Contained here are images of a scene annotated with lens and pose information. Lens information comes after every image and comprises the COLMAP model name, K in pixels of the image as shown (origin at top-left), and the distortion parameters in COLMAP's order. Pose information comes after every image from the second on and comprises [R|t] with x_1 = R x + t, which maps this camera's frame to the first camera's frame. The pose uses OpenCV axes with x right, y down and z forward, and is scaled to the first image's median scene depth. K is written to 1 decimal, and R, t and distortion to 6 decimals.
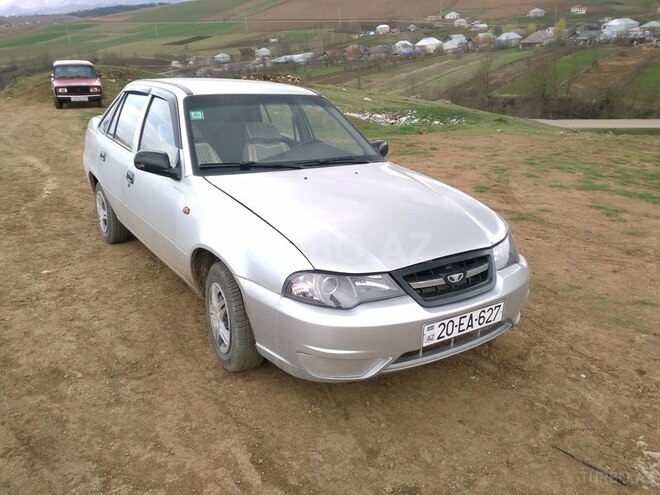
lens RADIAL K [[526.0, 0, 330.0], [0, 526.0, 247.5], [0, 0, 1]] dist [0.080002, -0.135411]
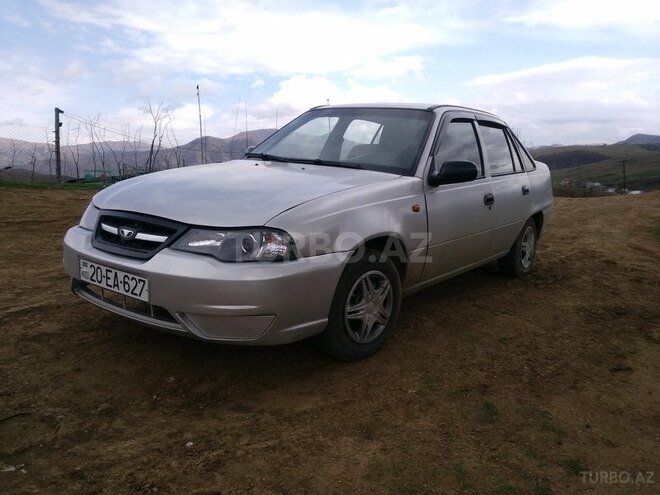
lens RADIAL K [[526.0, 0, 330.0], [0, 526.0, 247.5], [0, 0, 1]] dist [0.080002, -0.135411]
pose [[0.350440, 0.168943, -0.921222, 1.281311], [-0.334792, 0.941205, 0.045250, -0.088569], [0.874703, 0.292561, 0.386397, 0.958663]]
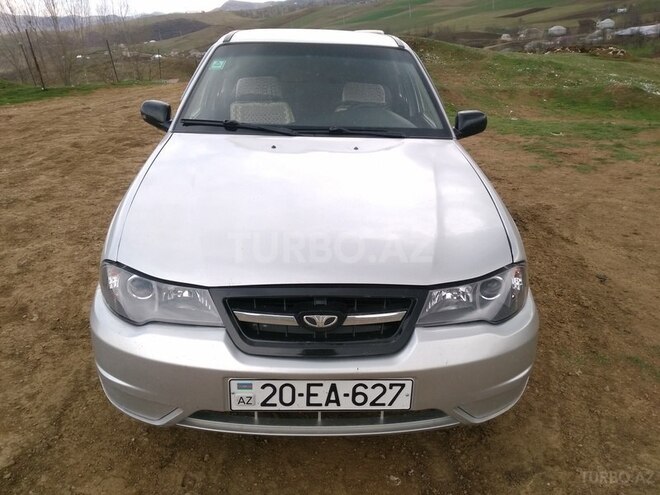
lens RADIAL K [[526.0, 0, 330.0], [0, 526.0, 247.5], [0, 0, 1]] dist [0.080002, -0.135411]
pose [[0.850502, 0.188872, -0.490890, 0.540097], [-0.166343, 0.981987, 0.089624, -0.086726], [0.498975, 0.005431, 0.866599, 0.460944]]
